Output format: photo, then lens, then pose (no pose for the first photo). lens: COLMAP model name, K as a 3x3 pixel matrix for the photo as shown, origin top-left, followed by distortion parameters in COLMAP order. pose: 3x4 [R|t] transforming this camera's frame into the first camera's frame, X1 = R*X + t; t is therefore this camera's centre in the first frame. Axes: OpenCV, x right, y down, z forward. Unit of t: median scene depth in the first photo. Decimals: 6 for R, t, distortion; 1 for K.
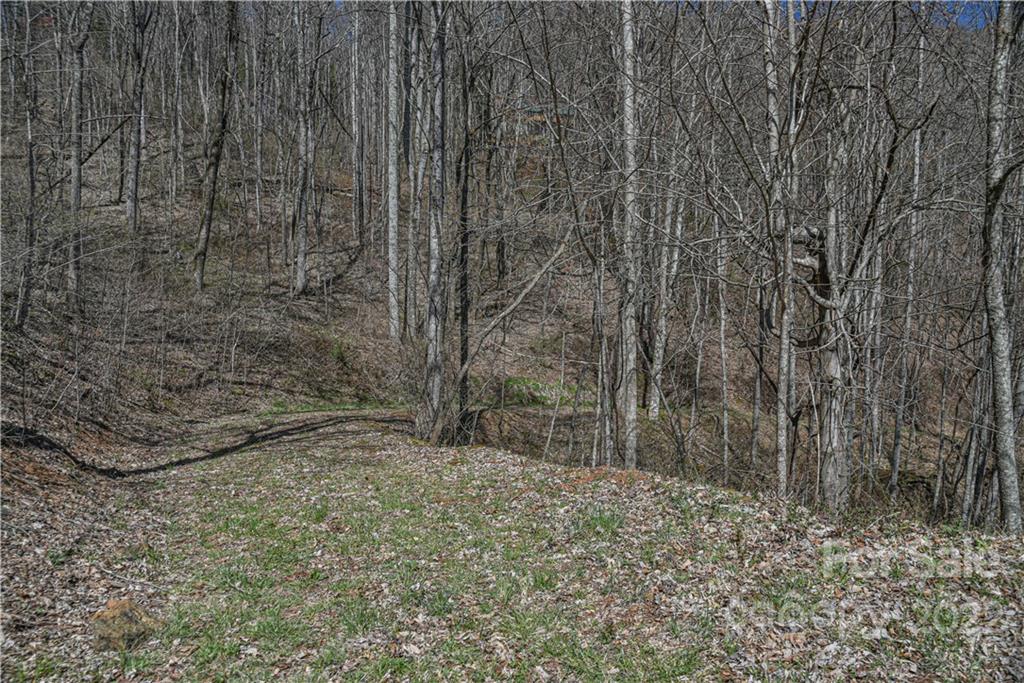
lens RADIAL K [[741.9, 0, 512.0], [0, 741.9, 341.5], [0, 0, 1]] dist [-0.103055, -0.000813]
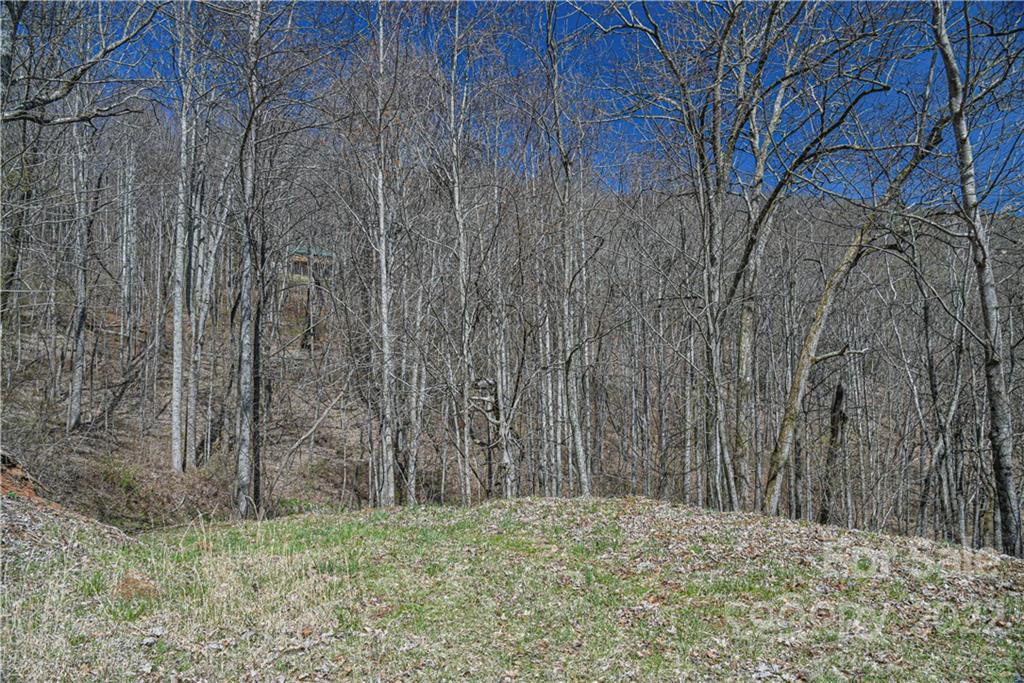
lens RADIAL K [[741.9, 0, 512.0], [0, 741.9, 341.5], [0, 0, 1]] dist [-0.103055, -0.000813]
pose [[0.946560, 0.004093, 0.322503, -0.033154], [0.052515, 0.984620, -0.166628, 0.015267], [-0.318225, 0.174659, 0.931787, -0.191339]]
